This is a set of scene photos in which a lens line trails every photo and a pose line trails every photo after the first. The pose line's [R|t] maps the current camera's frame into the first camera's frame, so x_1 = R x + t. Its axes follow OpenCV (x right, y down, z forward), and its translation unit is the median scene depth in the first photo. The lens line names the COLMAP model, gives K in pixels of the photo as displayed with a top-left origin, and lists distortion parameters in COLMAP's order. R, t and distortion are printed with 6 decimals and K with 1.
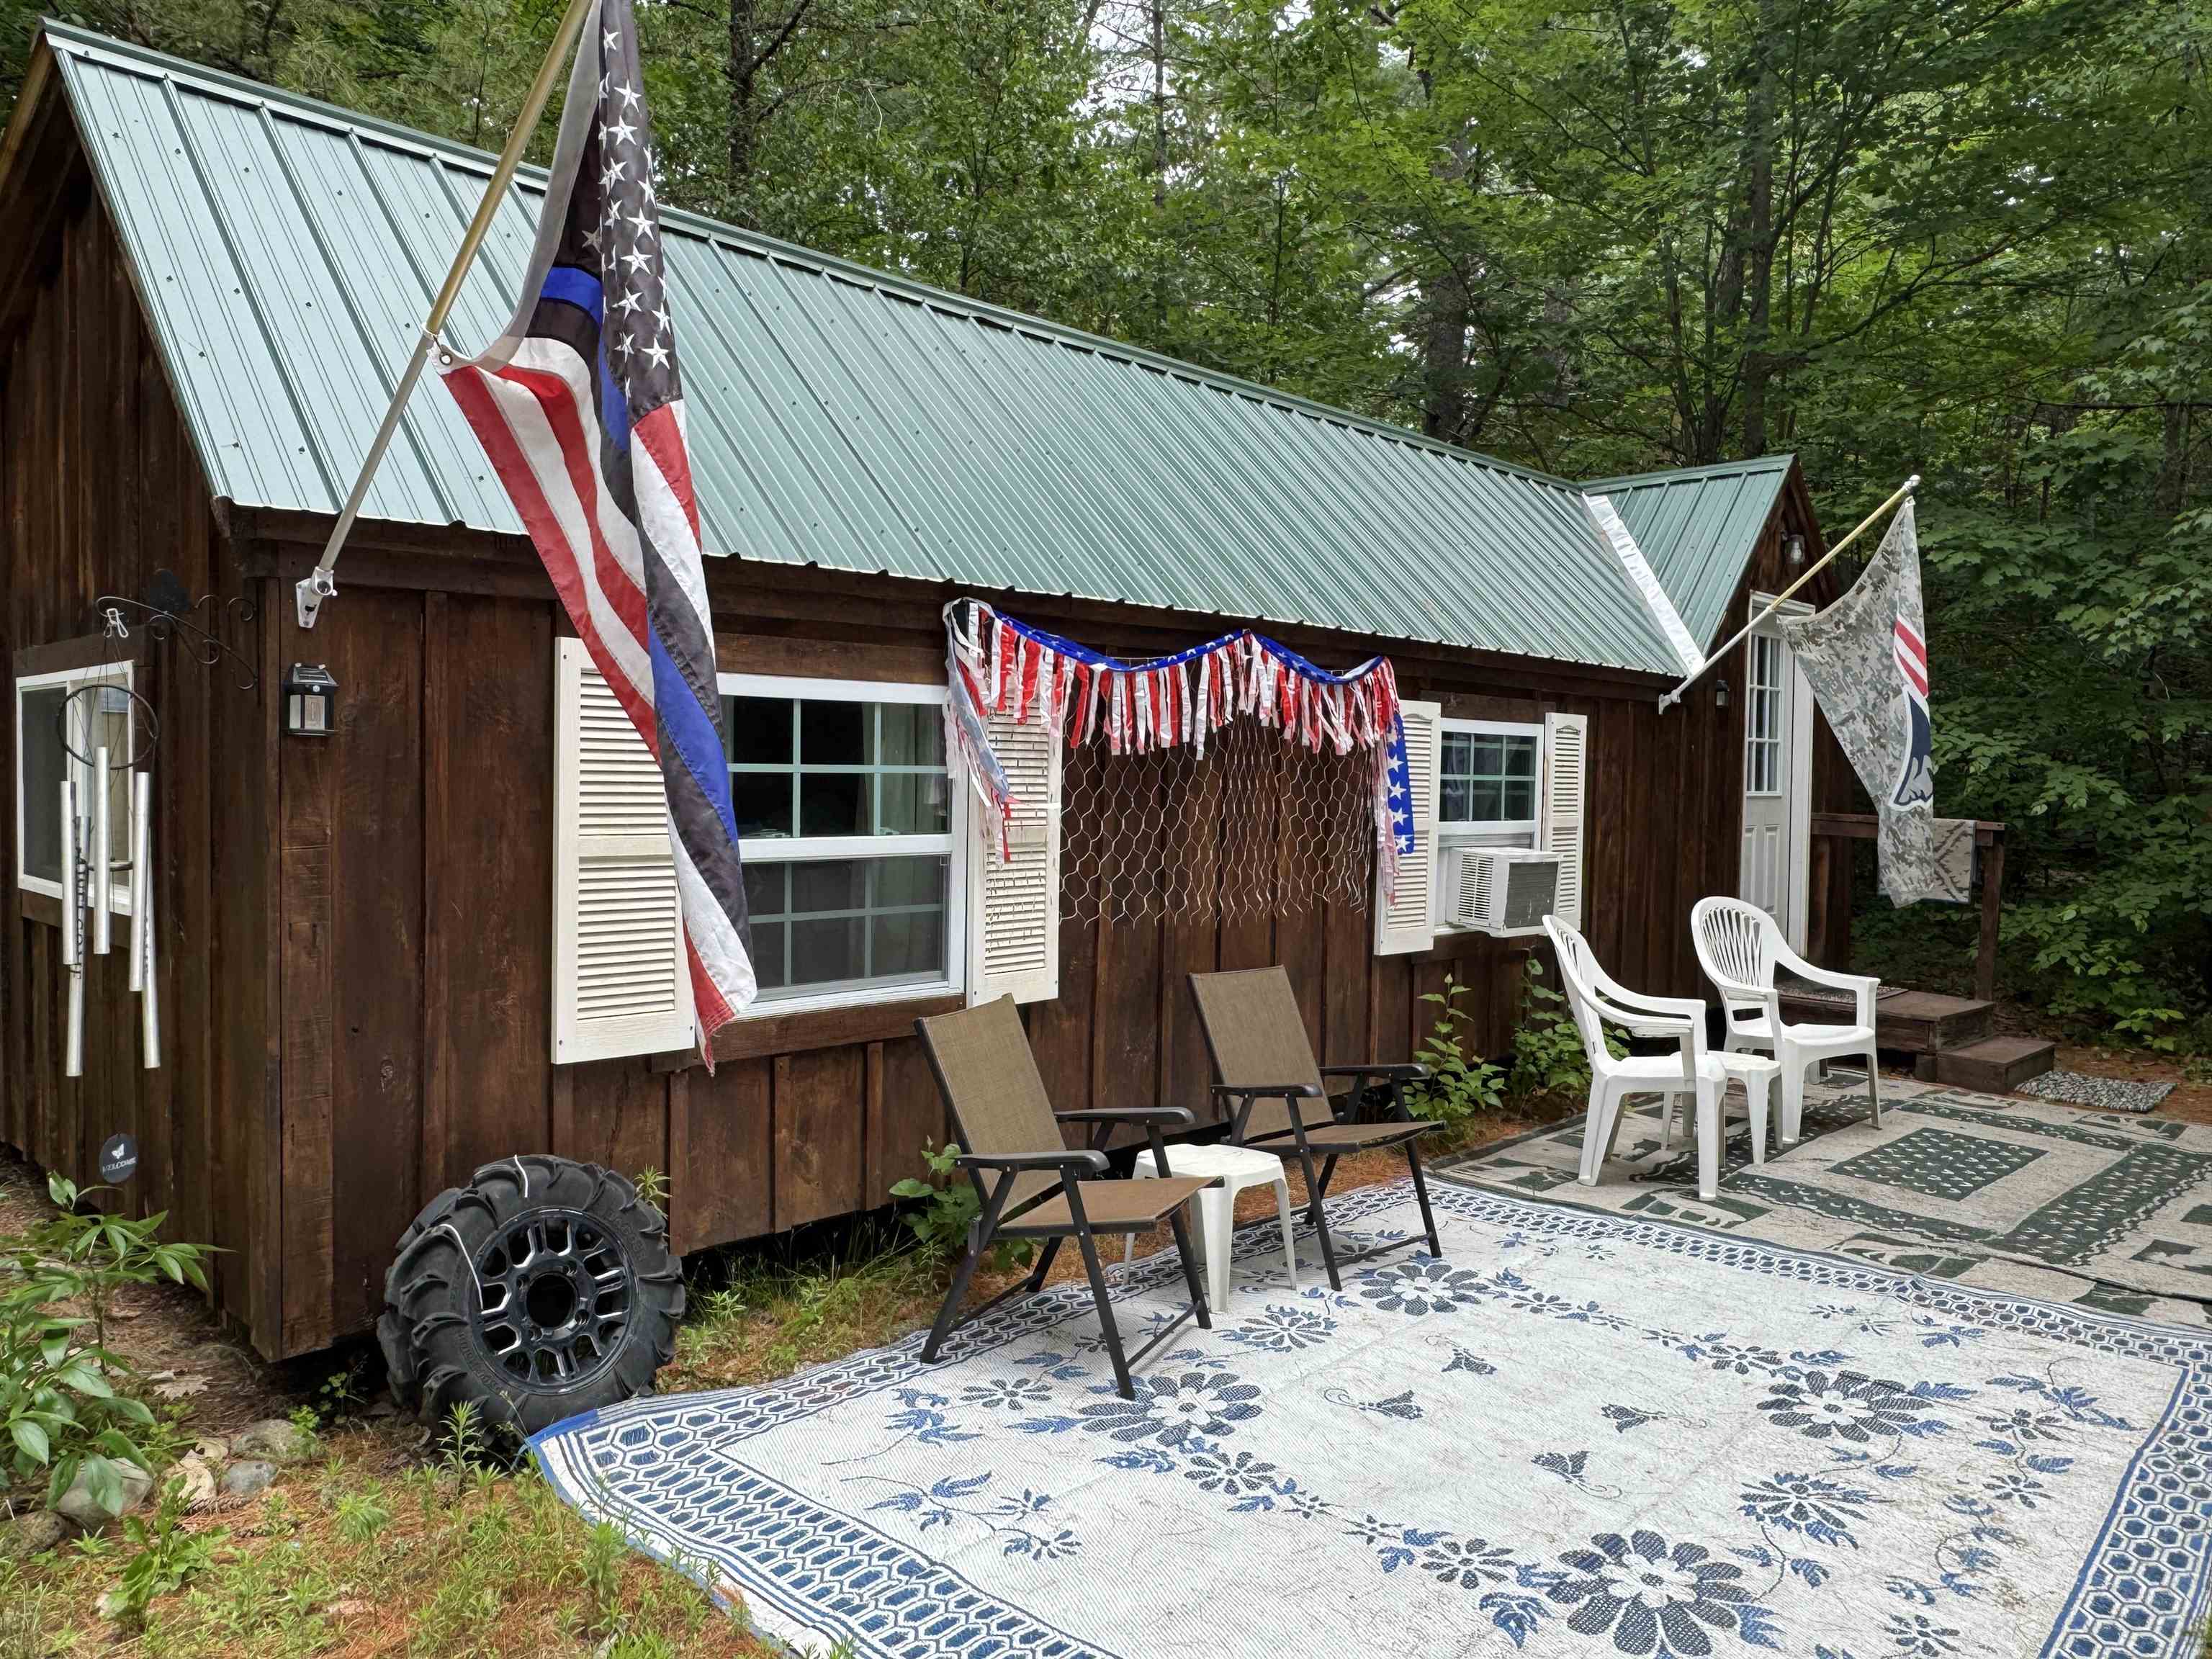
lens RADIAL K [[1588.1, 0, 1105.5], [0, 1588.1, 833.9], [0, 0, 1]] dist [0.077335, -0.075095]
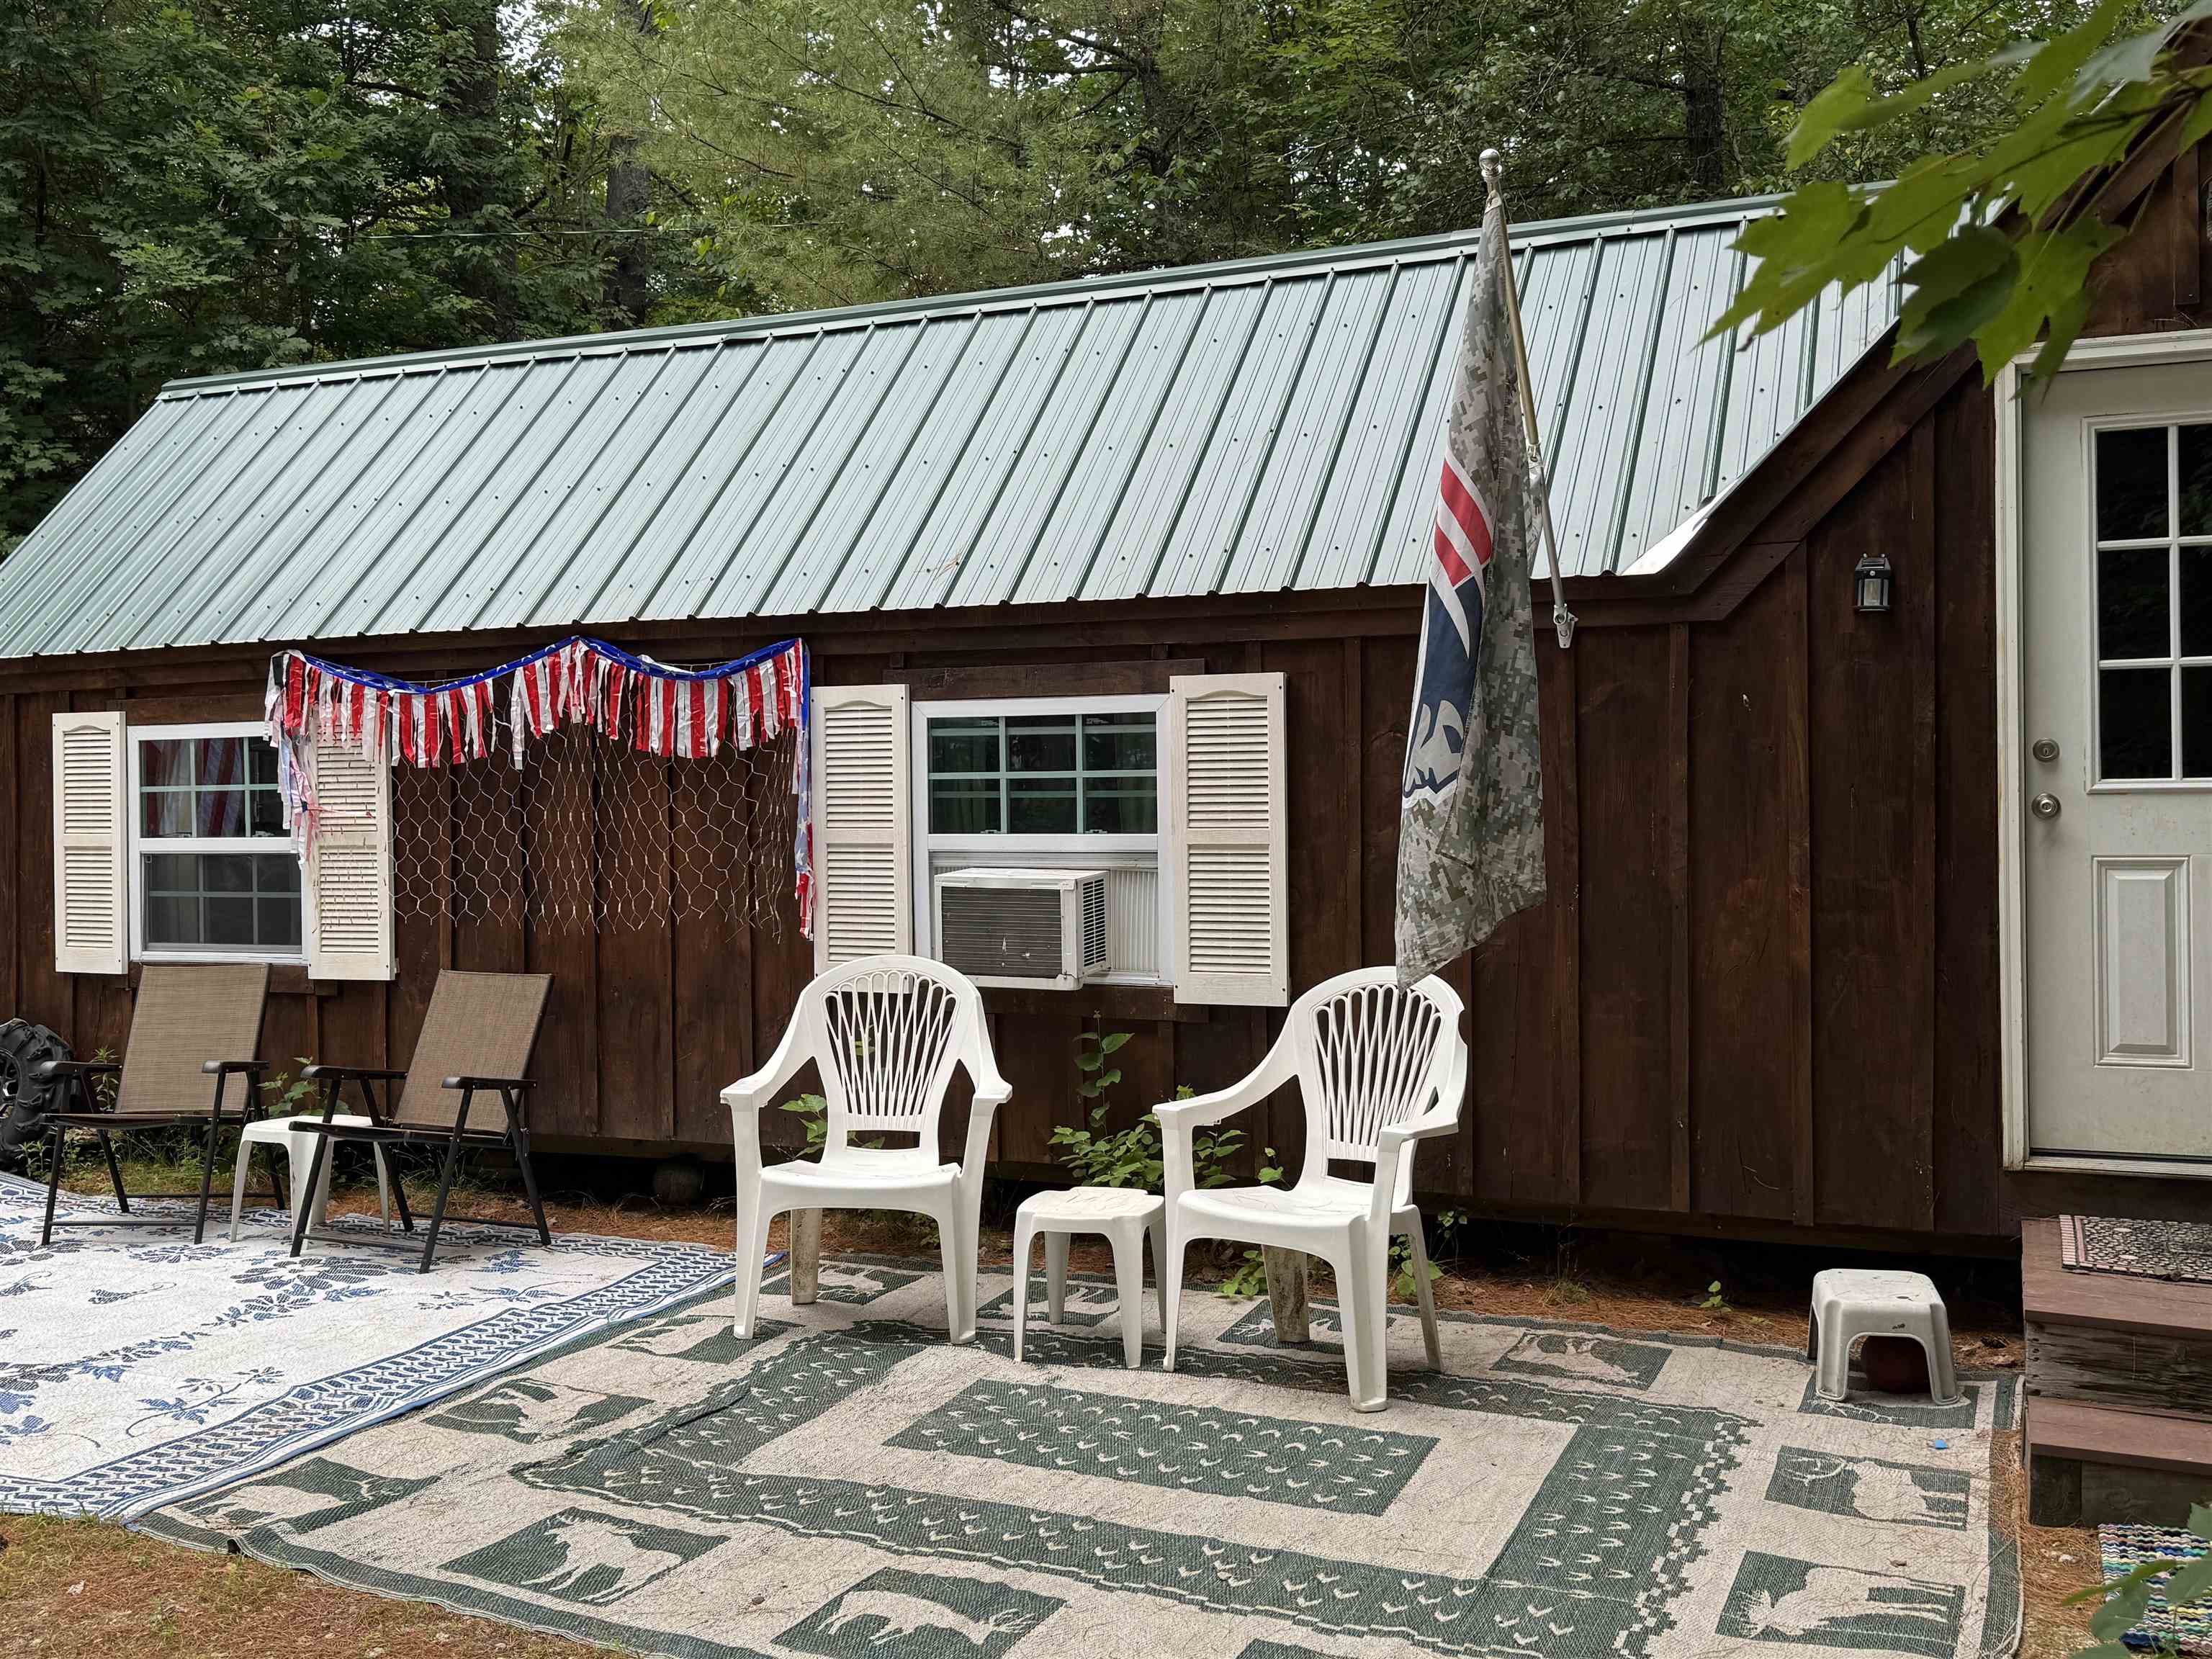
lens RADIAL K [[2114.4, 0, 1106.8], [0, 2114.4, 837.5], [0, 0, 1]] dist [0.070607, 0.000000]
pose [[0.347347, -0.008576, -0.937697, 1.162229], [-0.023105, 0.999576, -0.017700, 0.010651], [0.937452, 0.027813, 0.347002, 0.682549]]
